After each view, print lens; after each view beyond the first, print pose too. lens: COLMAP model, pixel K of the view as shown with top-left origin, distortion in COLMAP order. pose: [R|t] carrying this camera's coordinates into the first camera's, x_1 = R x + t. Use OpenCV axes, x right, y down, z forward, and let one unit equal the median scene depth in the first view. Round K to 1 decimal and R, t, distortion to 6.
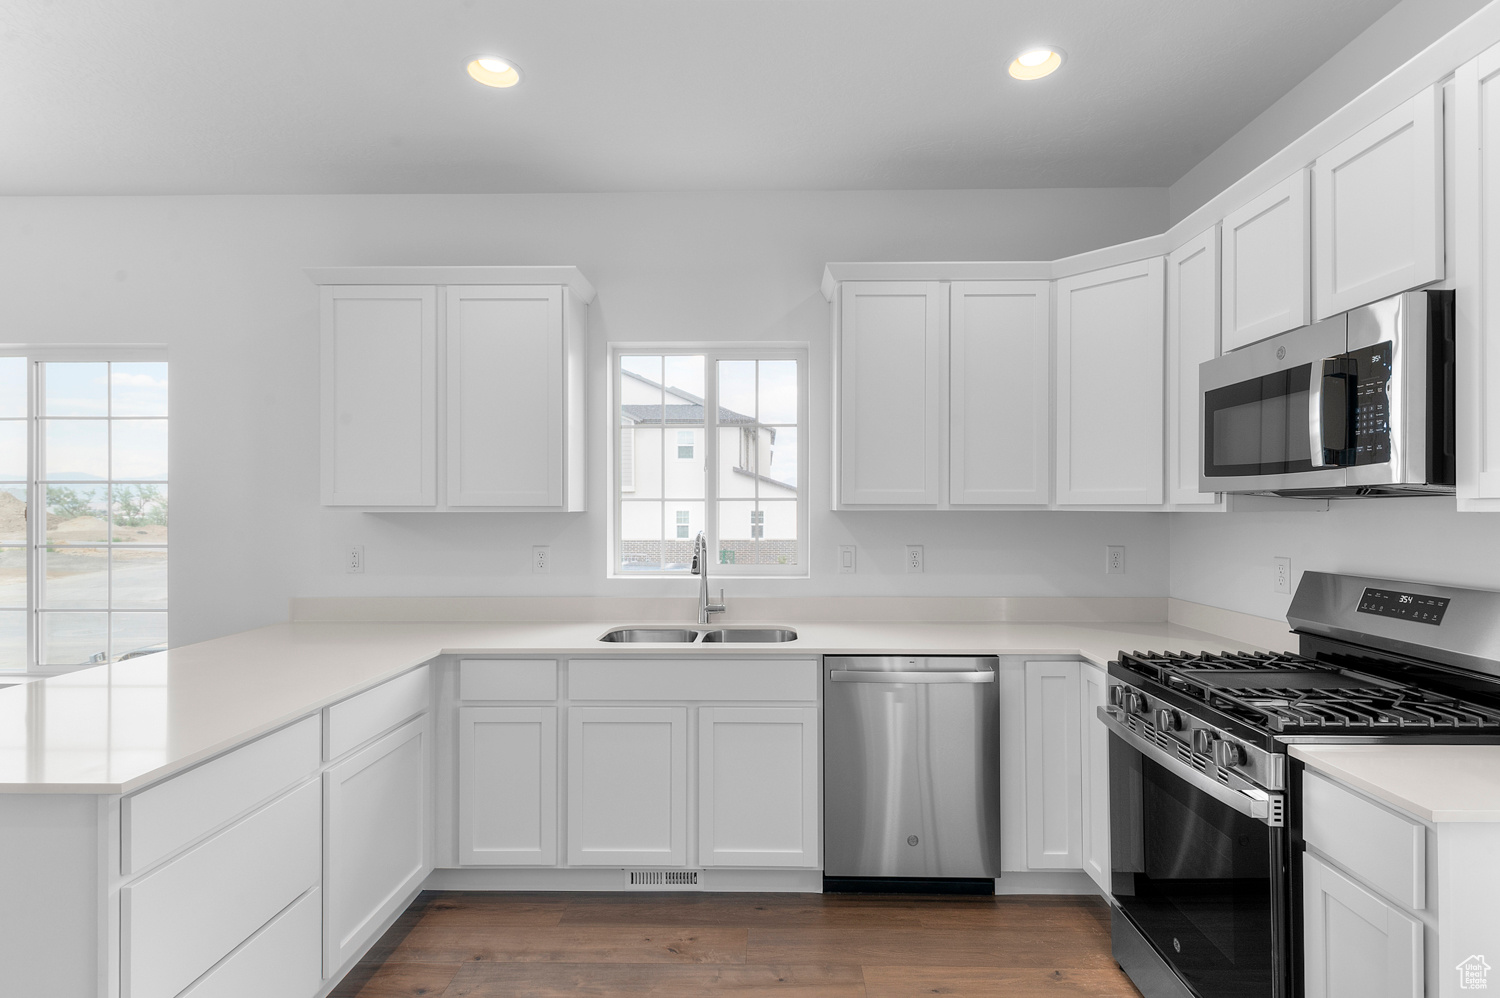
lens RADIAL K [[740.9, 0, 752.5], [0, 740.9, 506.0], [0, 0, 1]] dist [0.016881, -0.000292]
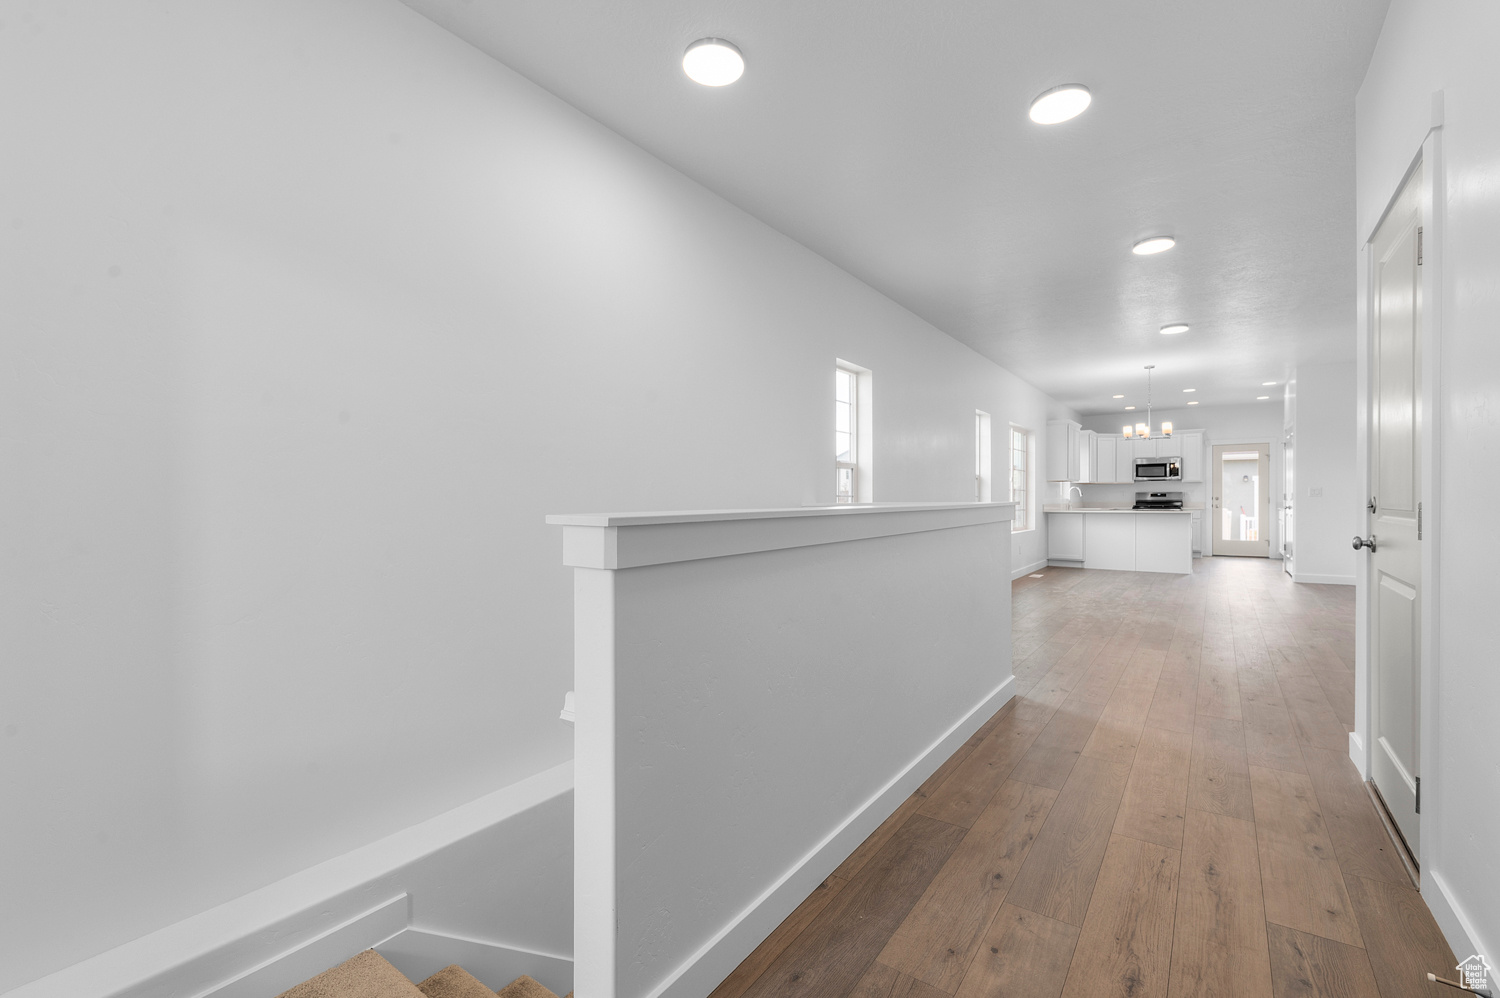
lens RADIAL K [[661.1, 0, 742.9], [0, 661.1, 502.3], [0, 0, 1]] dist [0.012801, 0.000006]
pose [[0.564860, -0.009651, 0.825130, -5.797934], [0.002154, 0.999945, 0.010221, 0.104713], [-0.825184, -0.003996, 0.564850, 0.556873]]
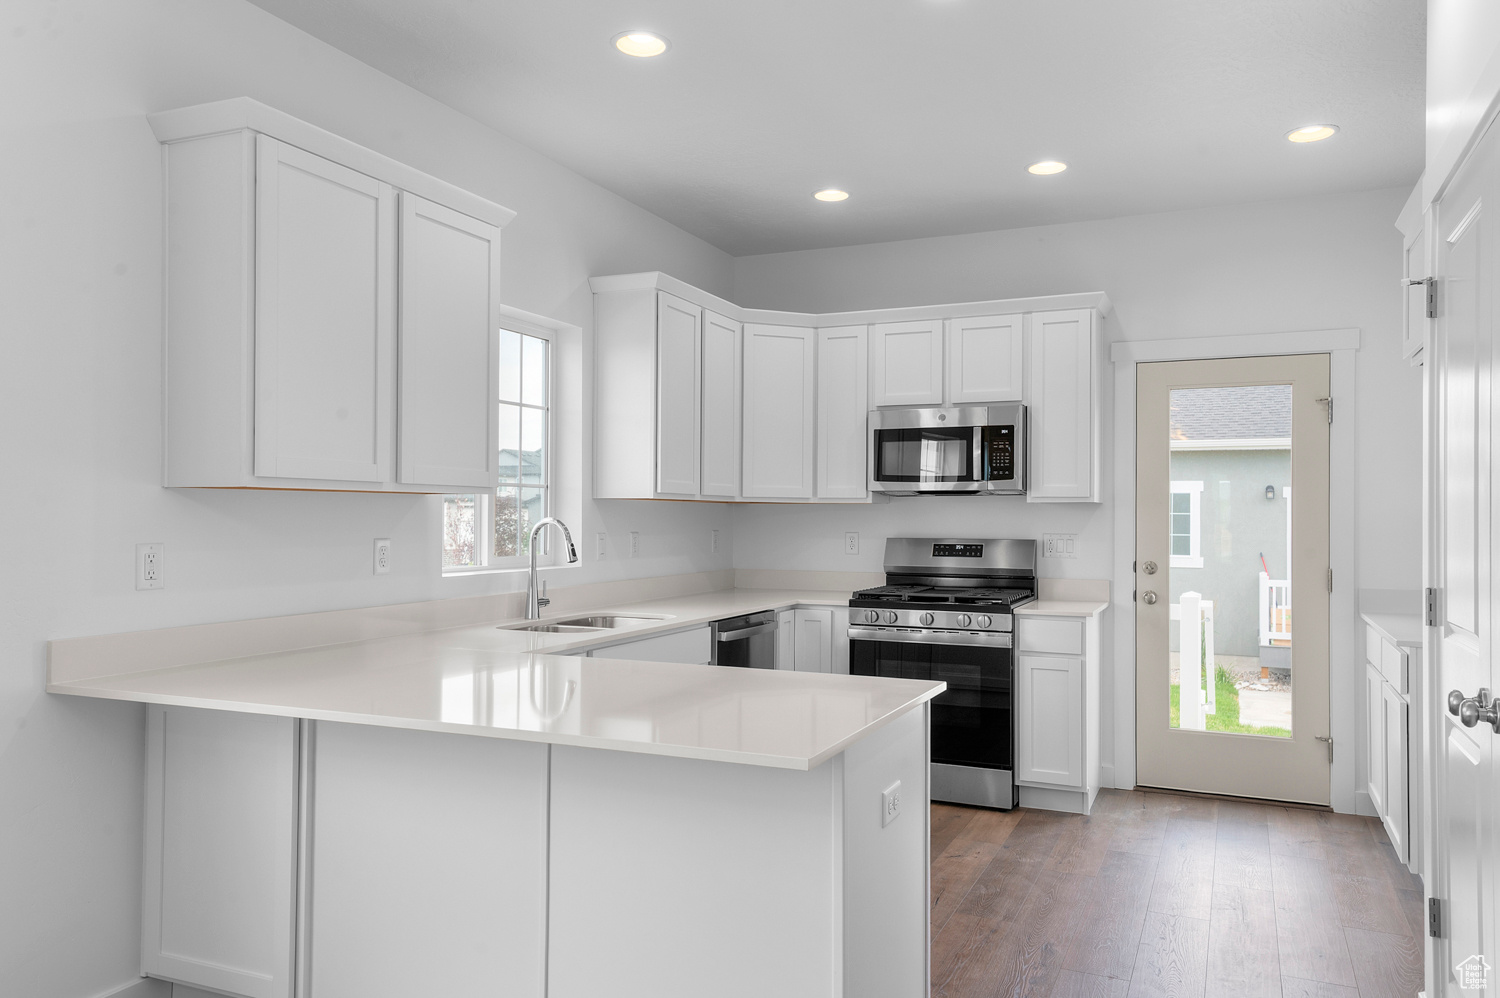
lens RADIAL K [[1064.7, 0, 750.6], [0, 1064.7, 491.6], [0, 0, 1]] dist [0.005478, 0.000315]
pose [[0.401022, 0.023250, 0.915773, -1.609157], [-0.011312, 0.999727, -0.020429, 0.033645], [-0.915998, -0.002167, 0.401176, 0.309395]]
